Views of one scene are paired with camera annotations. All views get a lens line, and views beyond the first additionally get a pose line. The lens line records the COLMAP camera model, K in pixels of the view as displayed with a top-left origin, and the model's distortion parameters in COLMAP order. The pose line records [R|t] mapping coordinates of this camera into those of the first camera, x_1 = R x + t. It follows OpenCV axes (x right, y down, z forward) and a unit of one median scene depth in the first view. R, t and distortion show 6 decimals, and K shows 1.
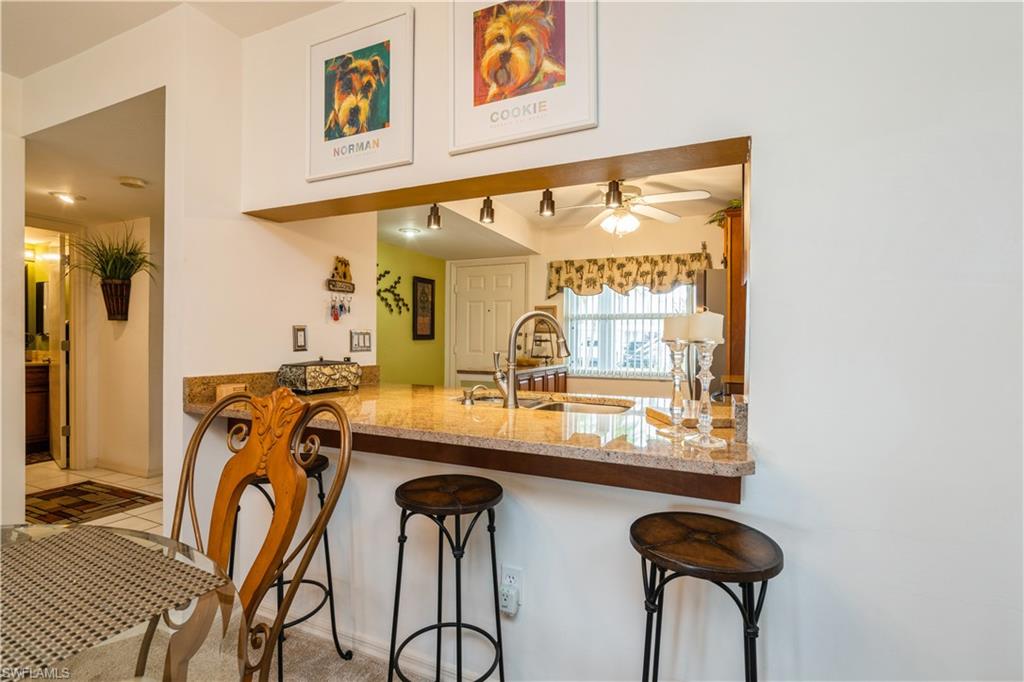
lens RADIAL K [[467.5, 0, 508.6], [0, 467.5, 341.7], [0, 0, 1]] dist [-0.002722, 0.001134]
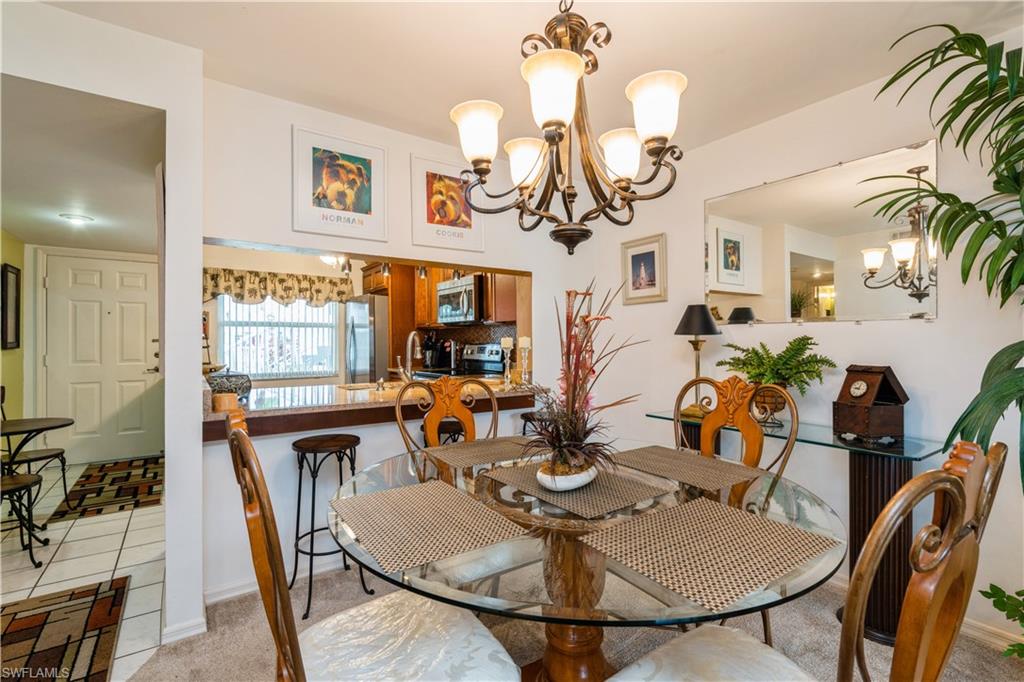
lens RADIAL K [[467.5, 0, 514.1], [0, 467.5, 338.6], [0, 0, 1]] dist [-0.002722, 0.001134]
pose [[0.500798, -0.005344, 0.865548, -1.256951], [0.011576, 0.999933, -0.000525, -0.033099], [-0.865487, 0.010283, 0.500826, -0.183538]]
